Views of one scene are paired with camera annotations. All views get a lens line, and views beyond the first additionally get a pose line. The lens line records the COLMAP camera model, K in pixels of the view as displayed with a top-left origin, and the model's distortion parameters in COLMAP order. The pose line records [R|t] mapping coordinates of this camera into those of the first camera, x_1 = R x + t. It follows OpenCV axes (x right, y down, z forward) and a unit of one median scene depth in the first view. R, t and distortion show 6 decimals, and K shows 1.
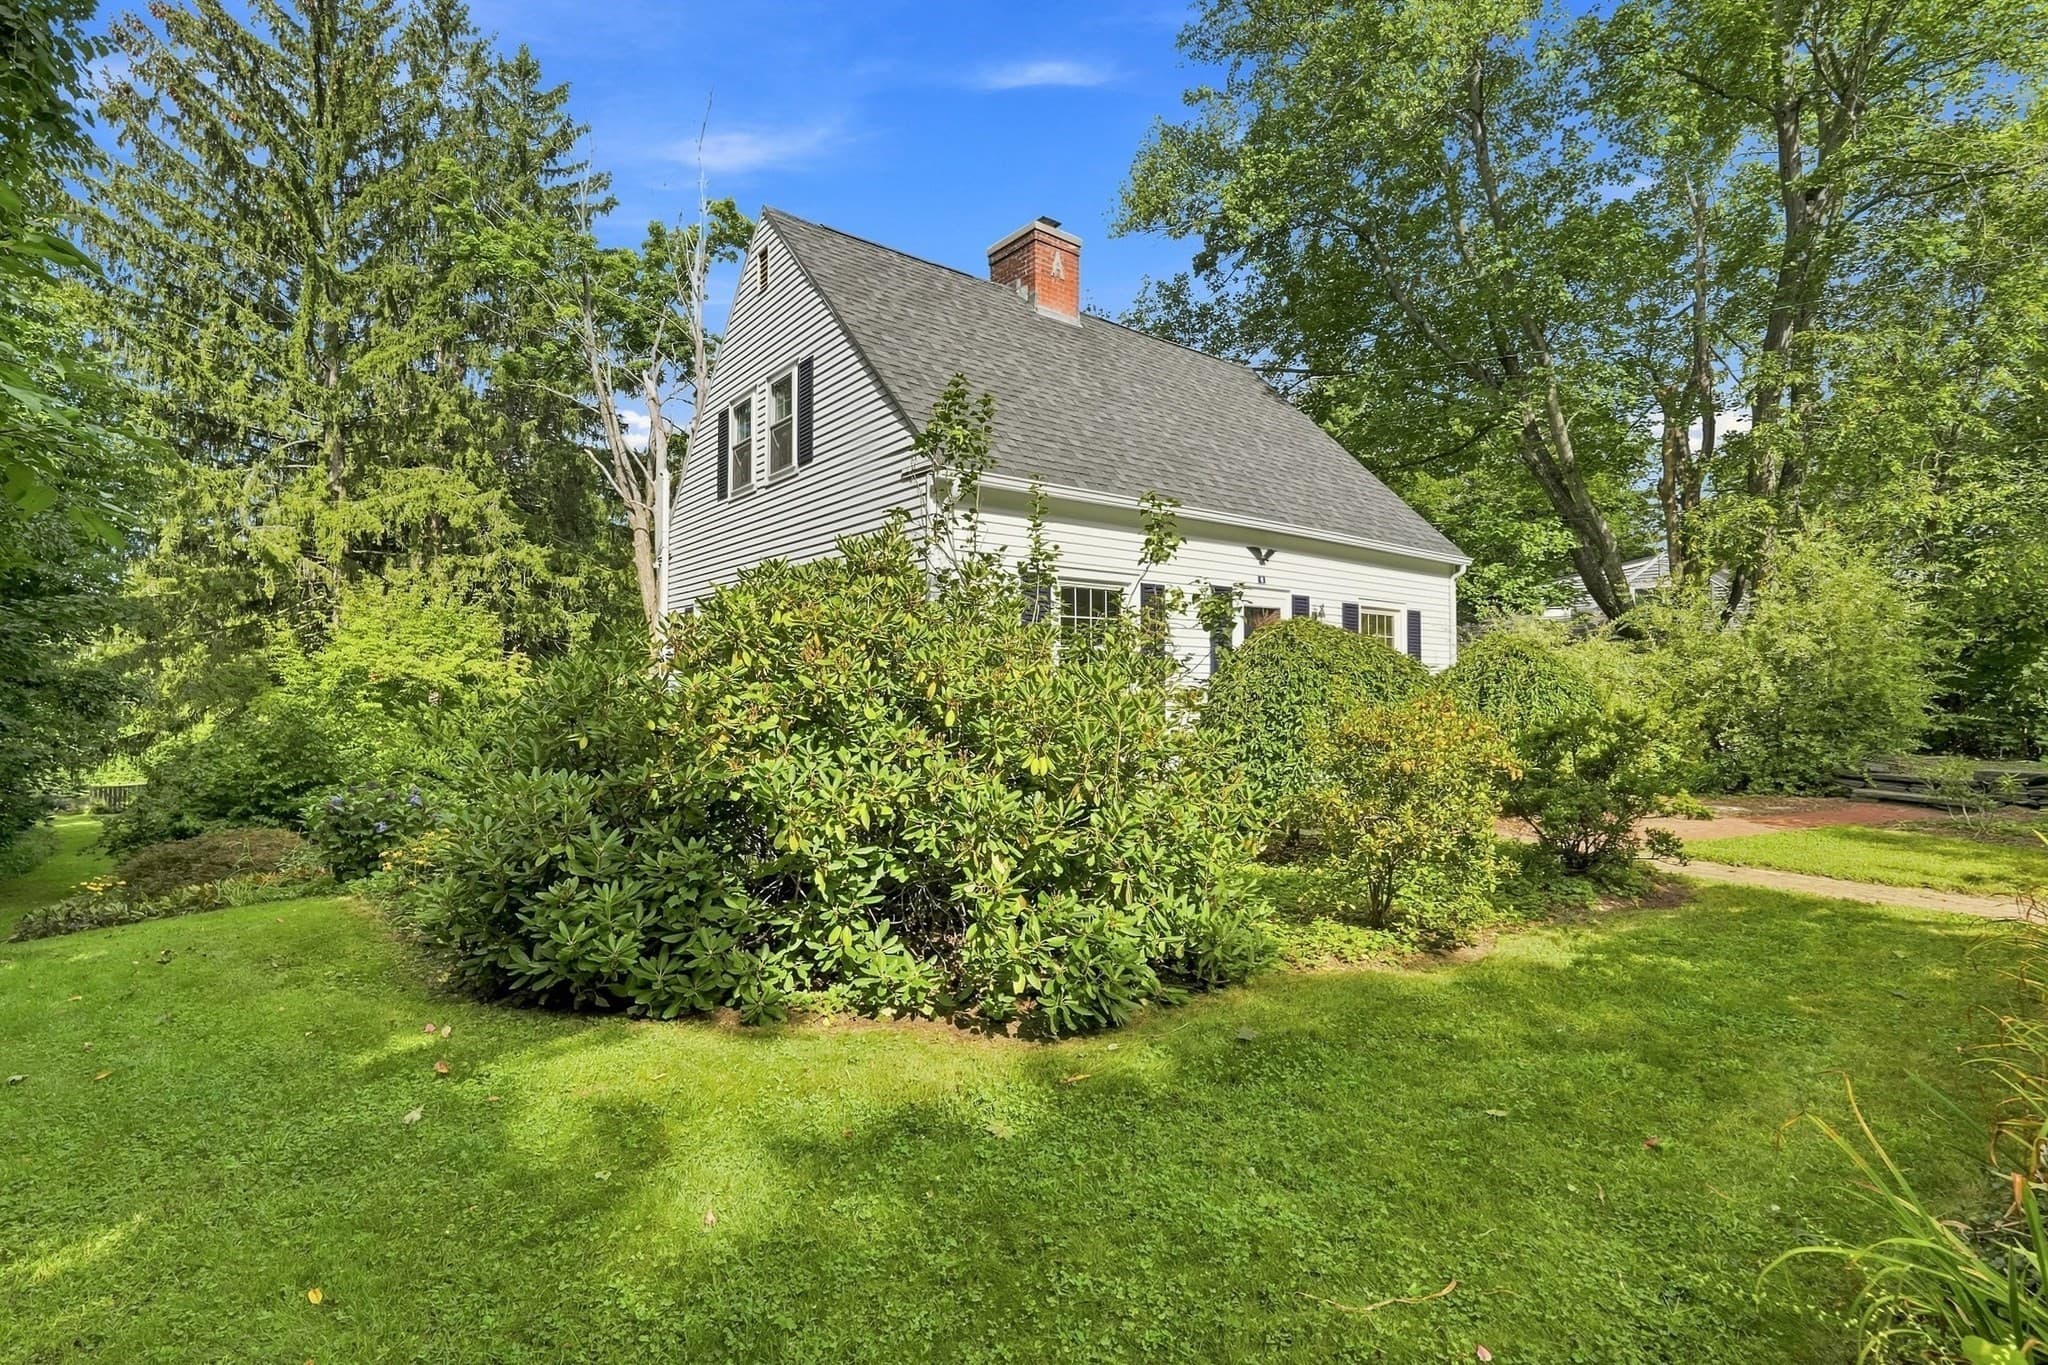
lens RADIAL K [[924.2, 0, 1034.8], [0, 924.2, 691.9], [0, 0, 1]] dist [-0.019737, -0.000076]
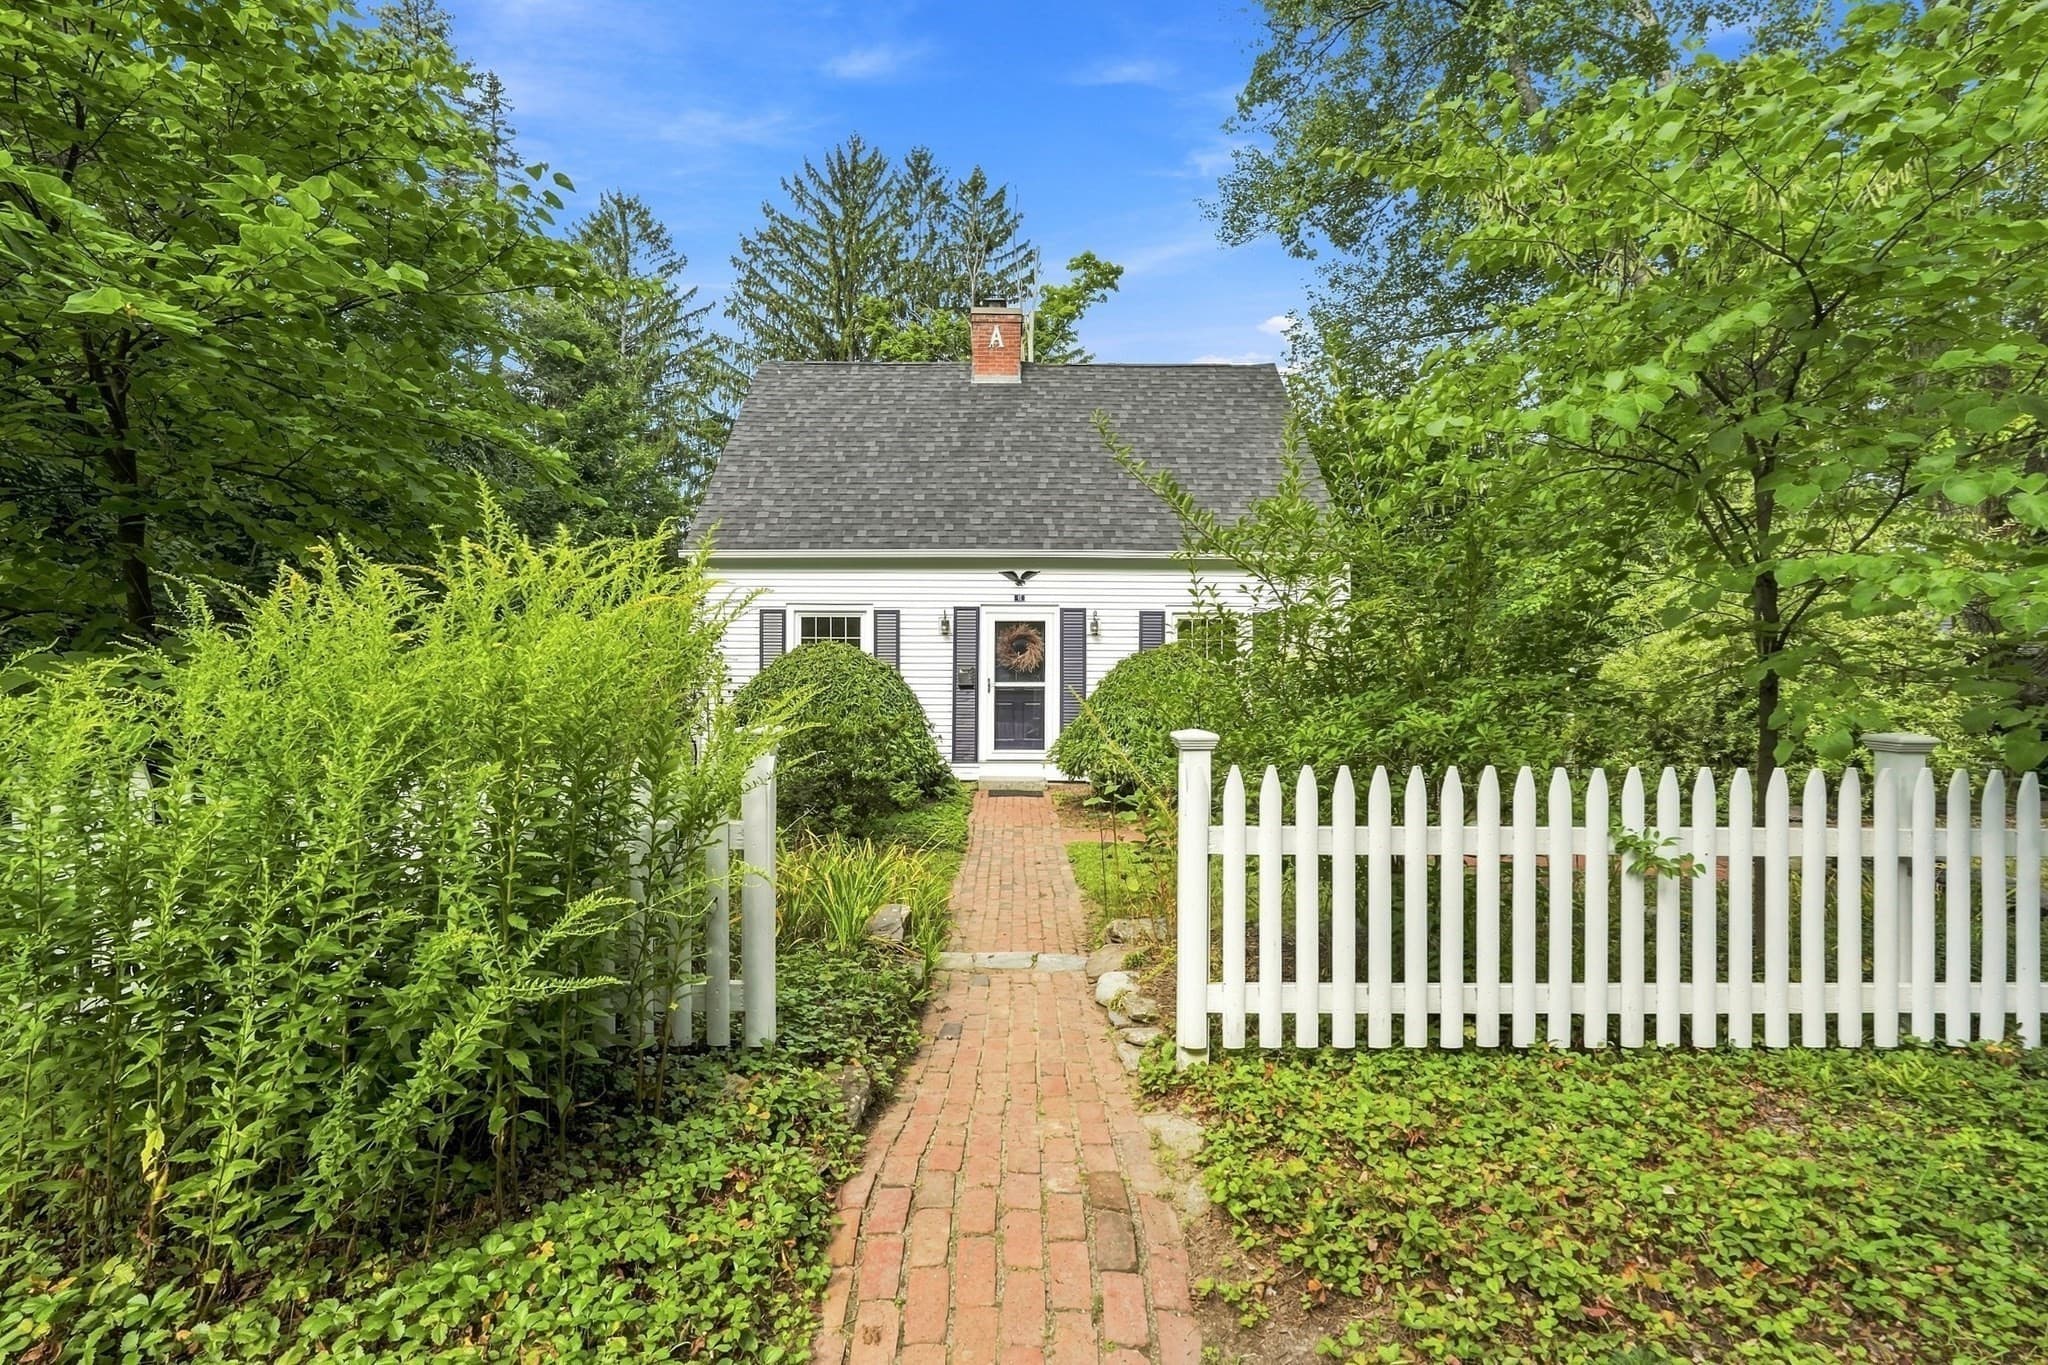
lens RADIAL K [[924.2, 0, 1025.8], [0, 924.2, 660.8], [0, 0, 1]] dist [-0.019737, -0.000076]
pose [[0.792651, 0.003759, -0.609663, 0.969714], [-0.006804, 0.999973, -0.002681, -0.038912], [0.609637, 0.006273, 0.792656, 0.073742]]
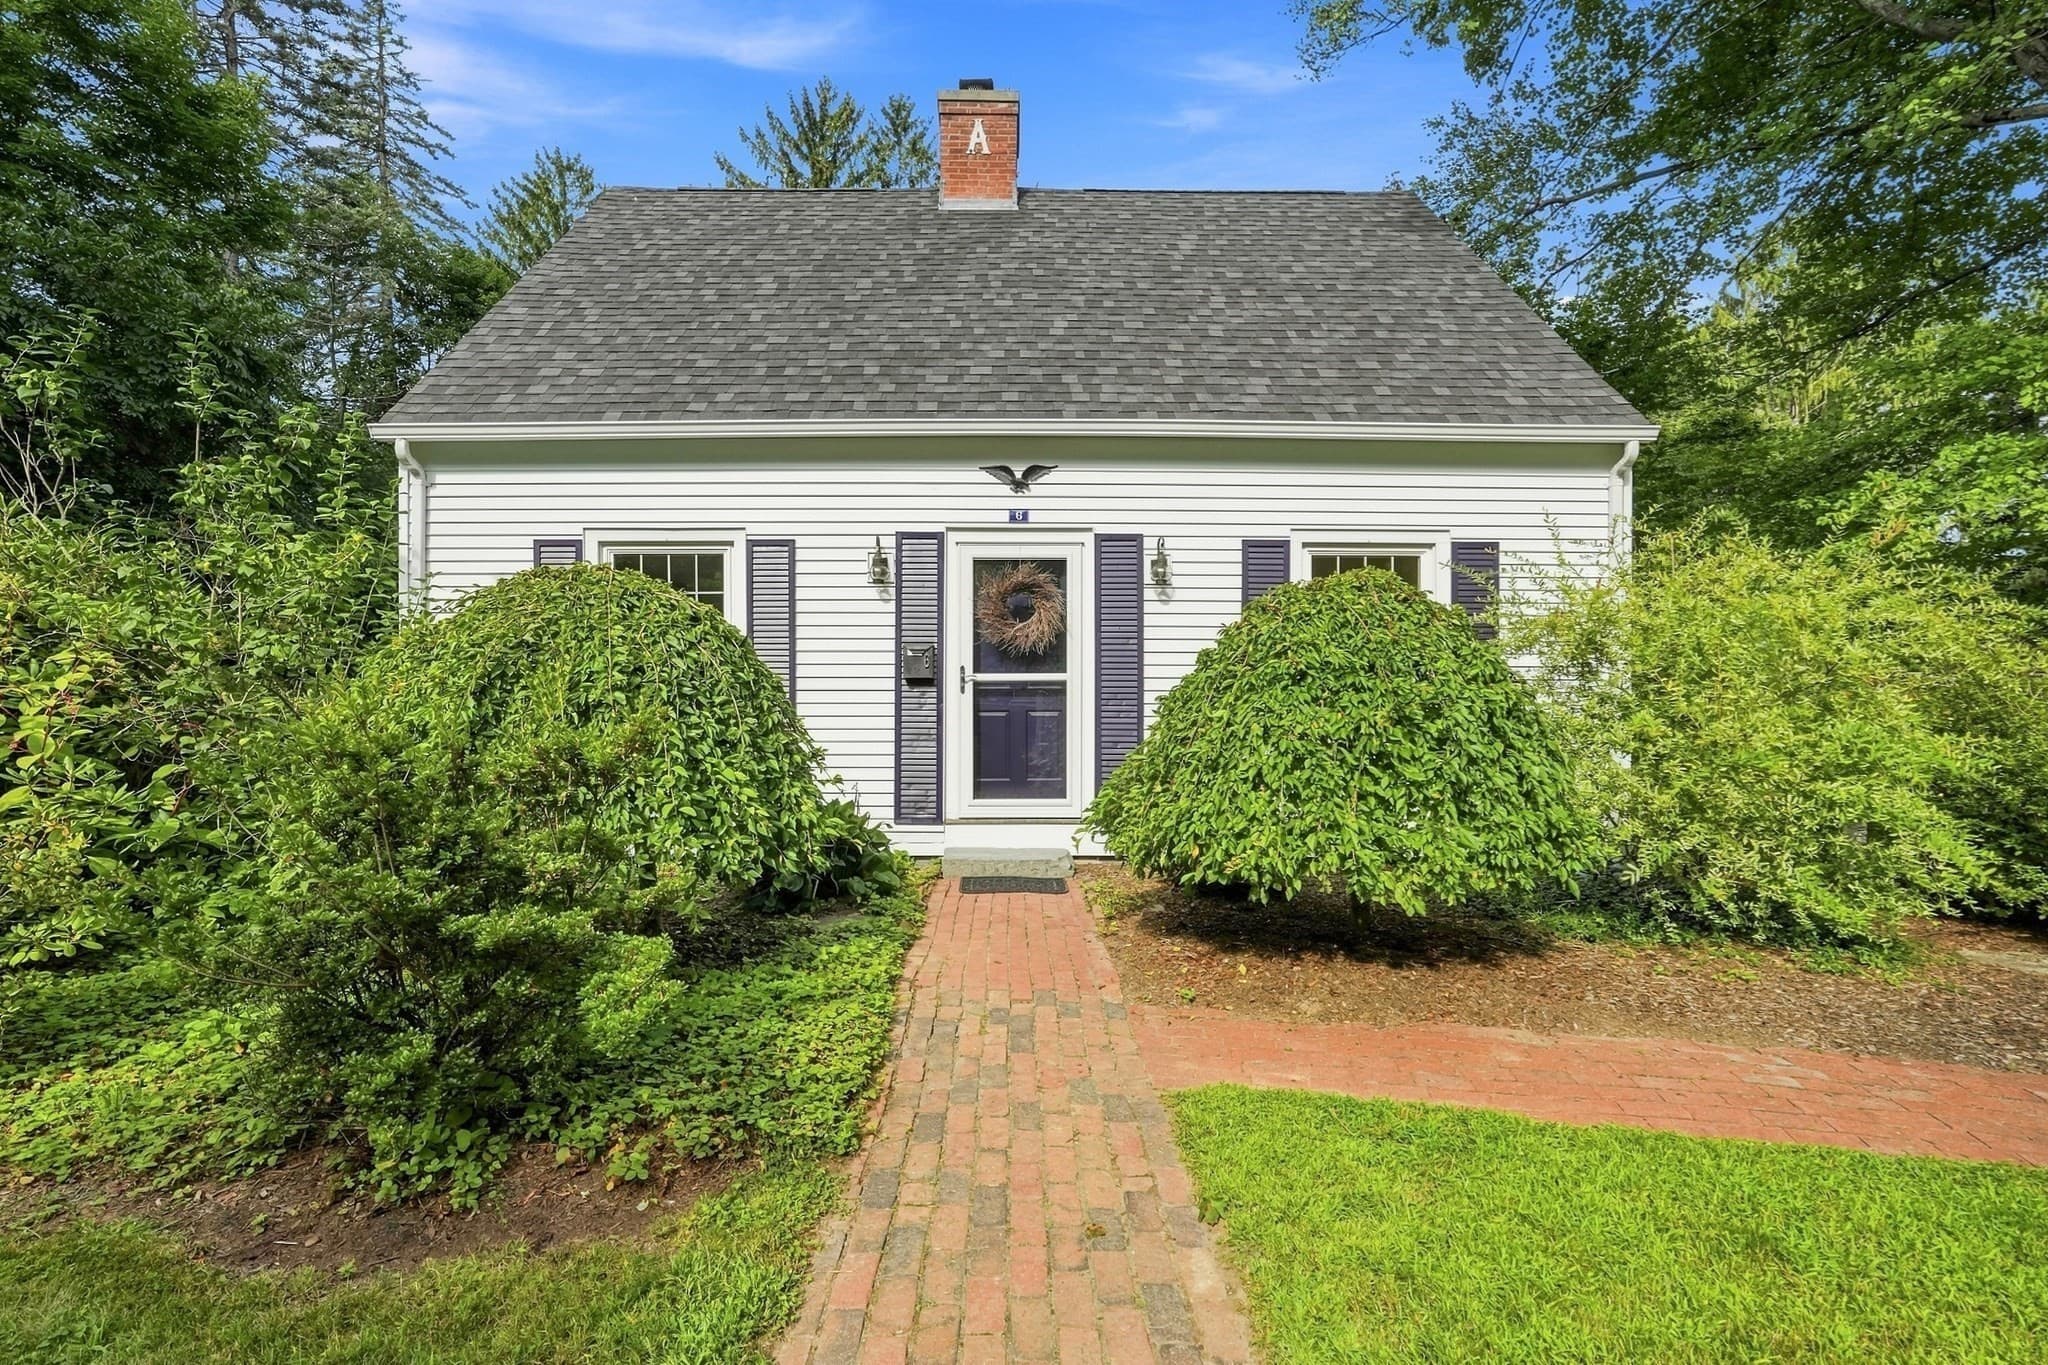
lens RADIAL K [[924.2, 0, 1018.9], [0, 924.2, 697.7], [0, 0, 1]] dist [-0.019737, -0.000076]
pose [[0.791048, 0.004030, -0.611741, 0.631593], [-0.001293, 0.999987, 0.004916, -0.001021], [0.611753, -0.003098, 0.791043, 0.502704]]
